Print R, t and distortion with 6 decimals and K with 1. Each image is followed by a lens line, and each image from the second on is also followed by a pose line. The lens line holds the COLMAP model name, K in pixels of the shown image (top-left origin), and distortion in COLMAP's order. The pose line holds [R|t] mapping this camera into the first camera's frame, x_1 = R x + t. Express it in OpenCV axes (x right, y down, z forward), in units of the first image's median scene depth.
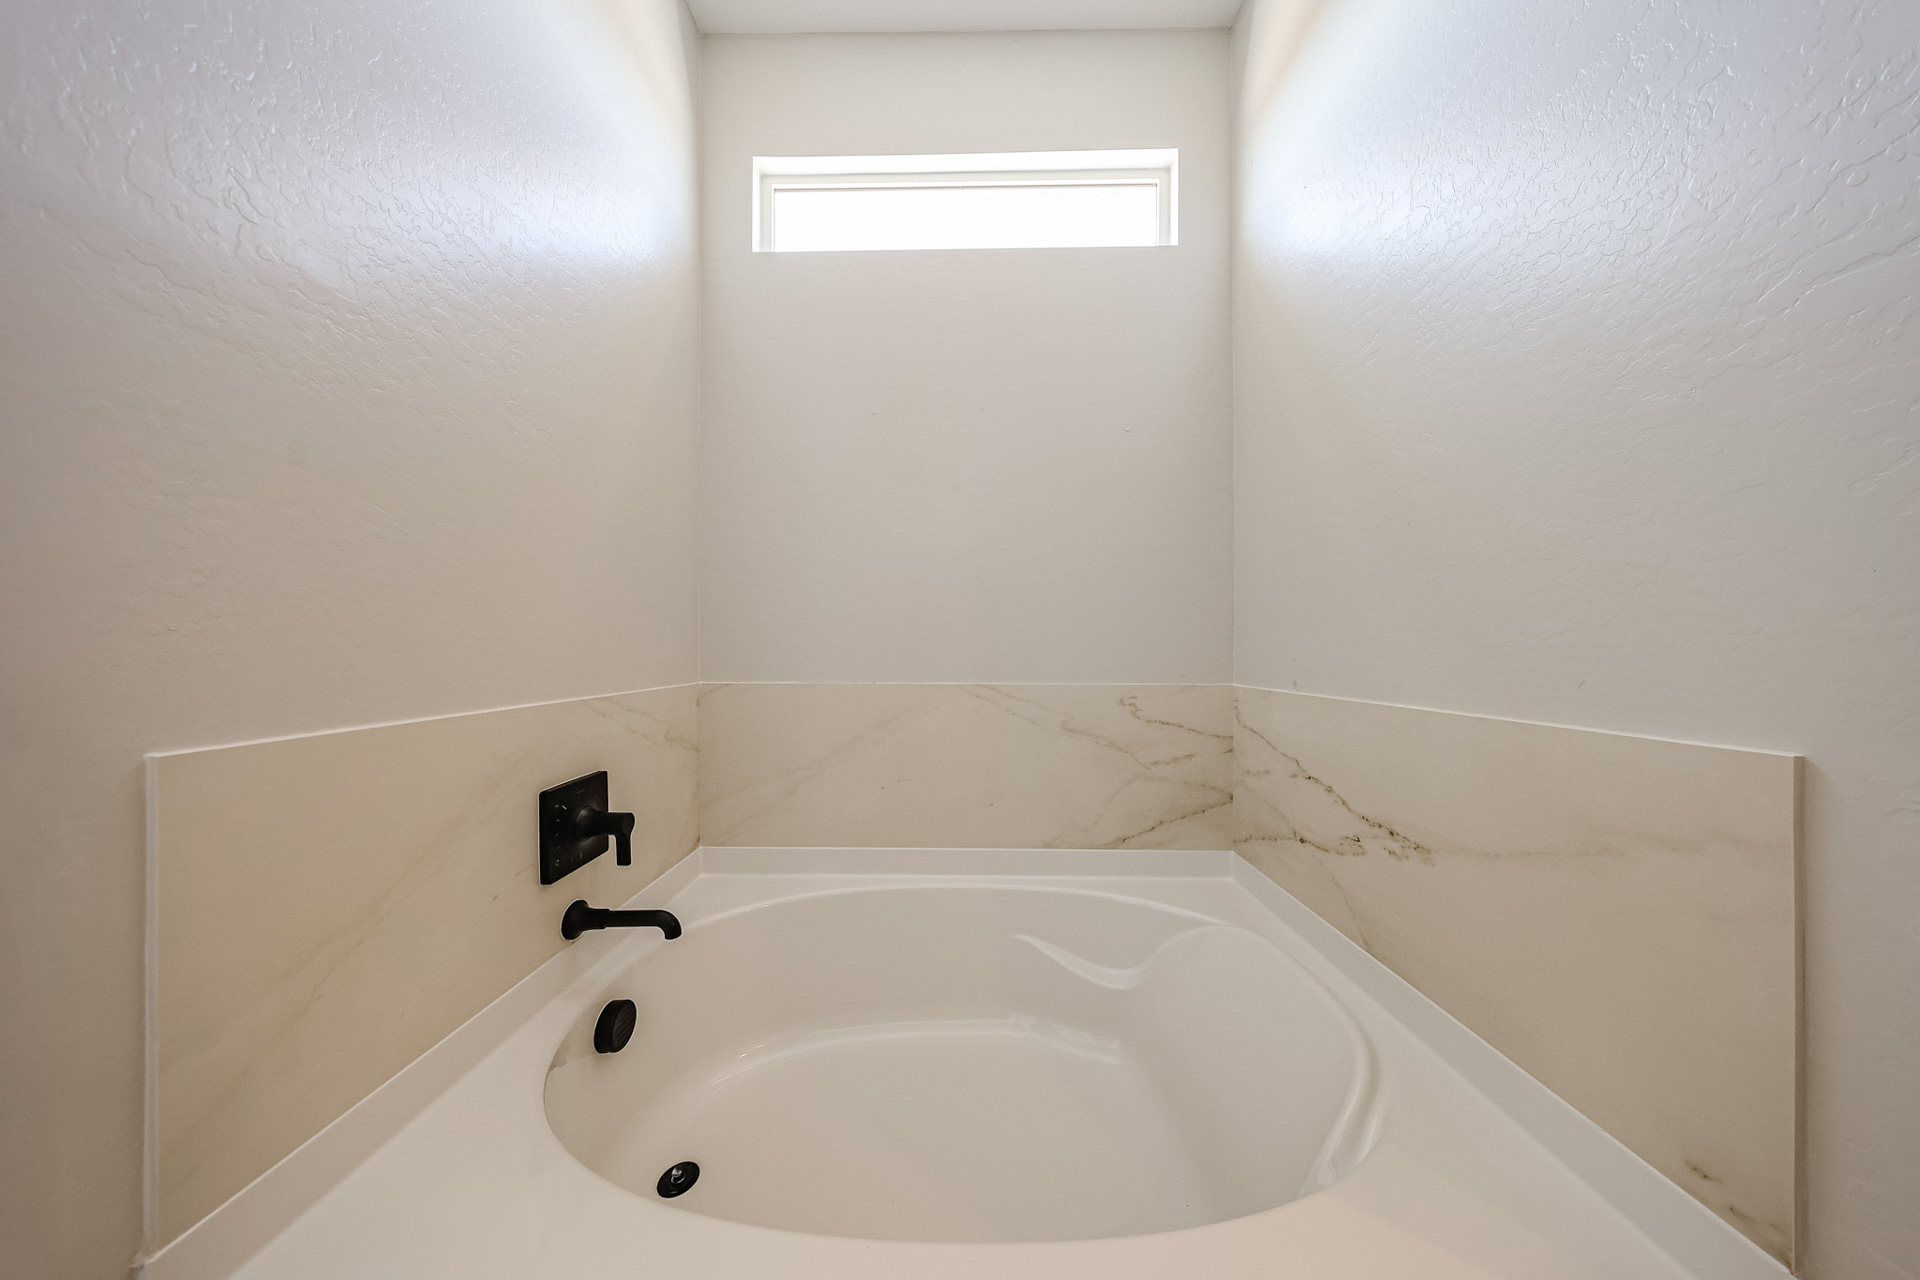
lens RADIAL K [[818.0, 0, 960.6], [0, 818.0, 643.4], [0, 0, 1]] dist [-0.000564, 0.000068]
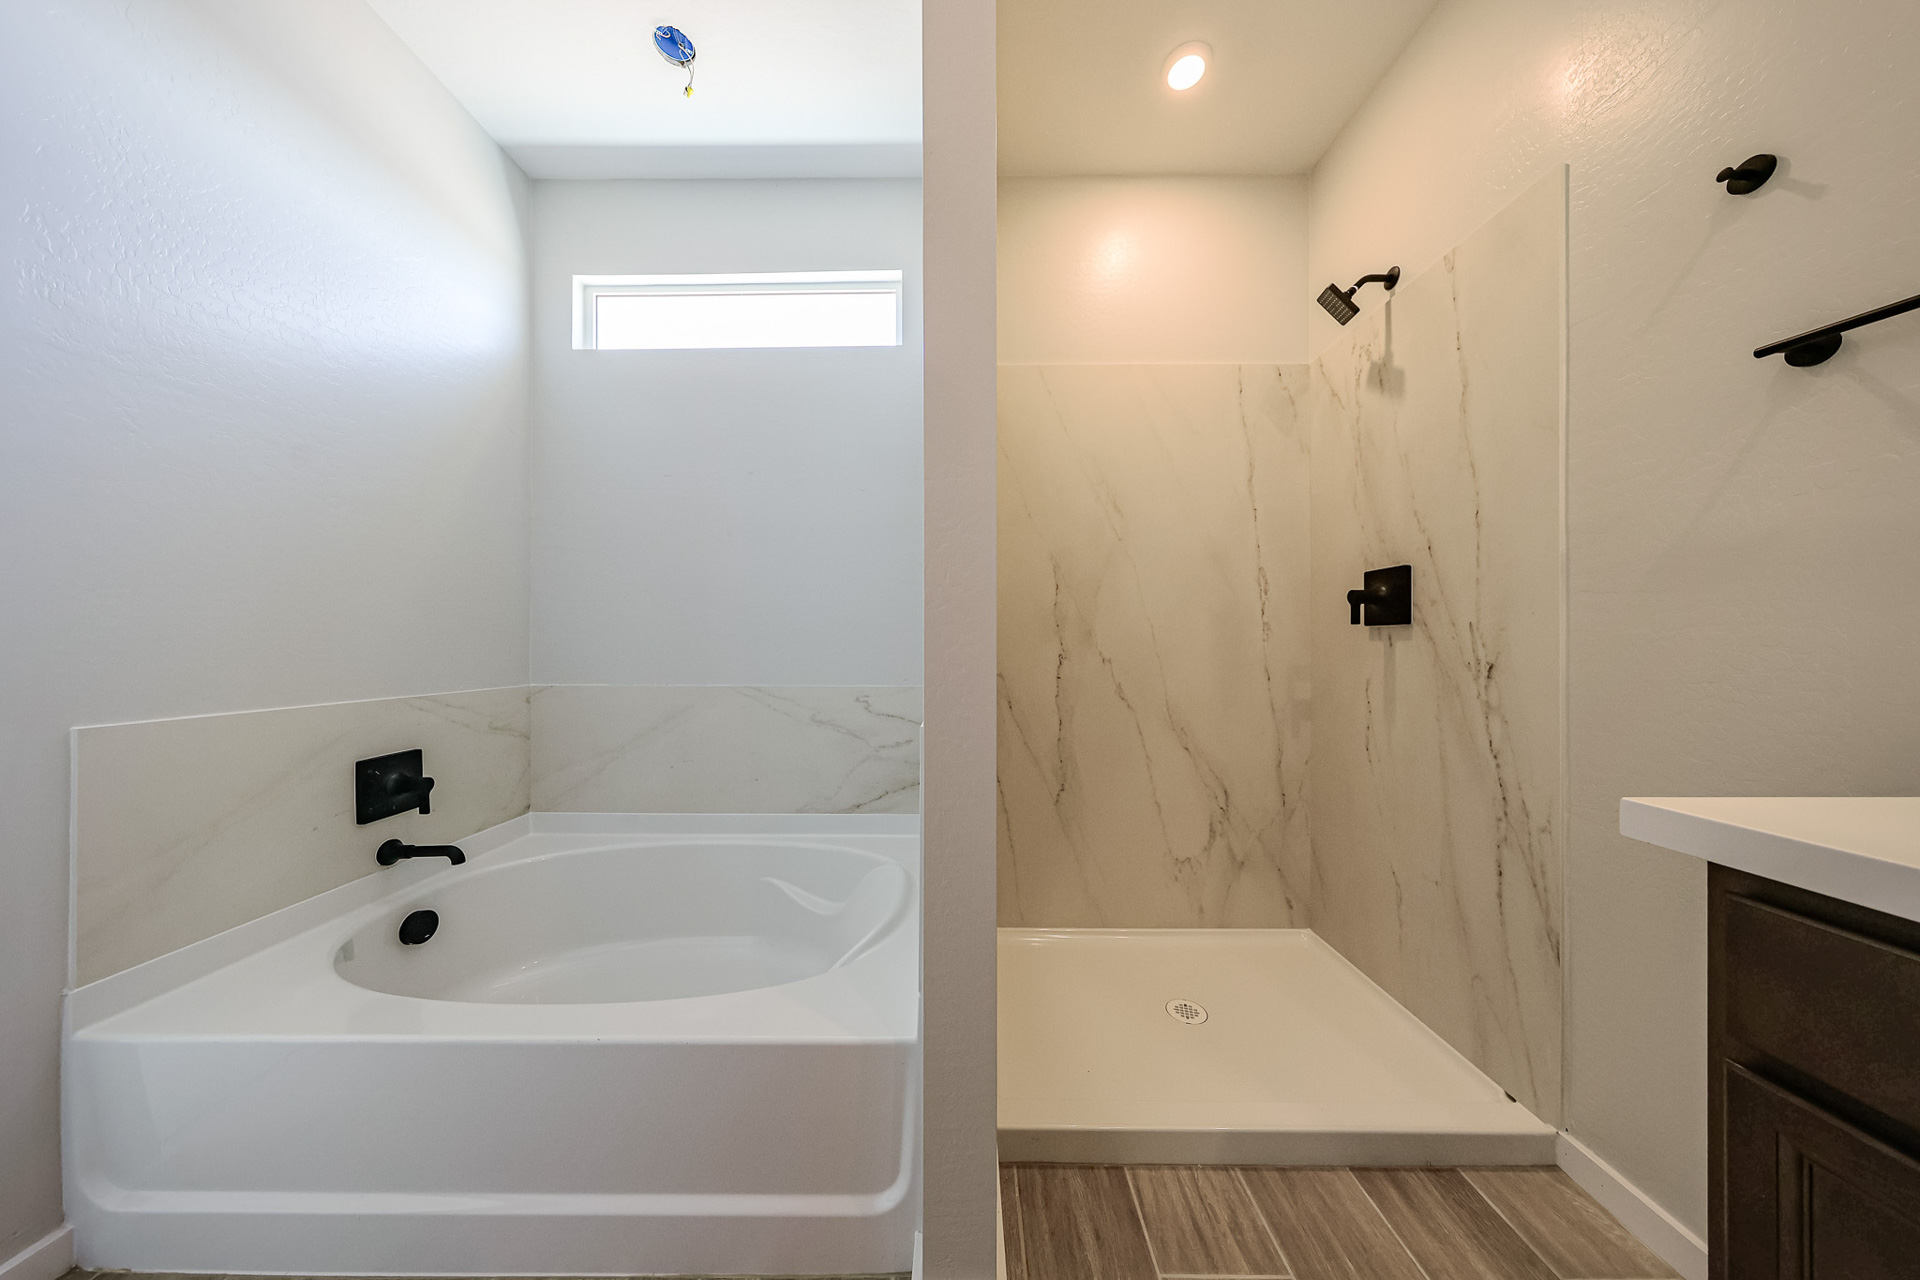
lens RADIAL K [[832.7, 0, 960.0], [0, 832.7, 640.0], [0, 0, 1]] dist [0.001478, 0.000248]
pose [[0.999990, -0.000662, 0.004518, 0.357882], [0.000665, 1.000000, -0.000630, -0.021816], [-0.004518, 0.000633, 0.999990, -0.318959]]
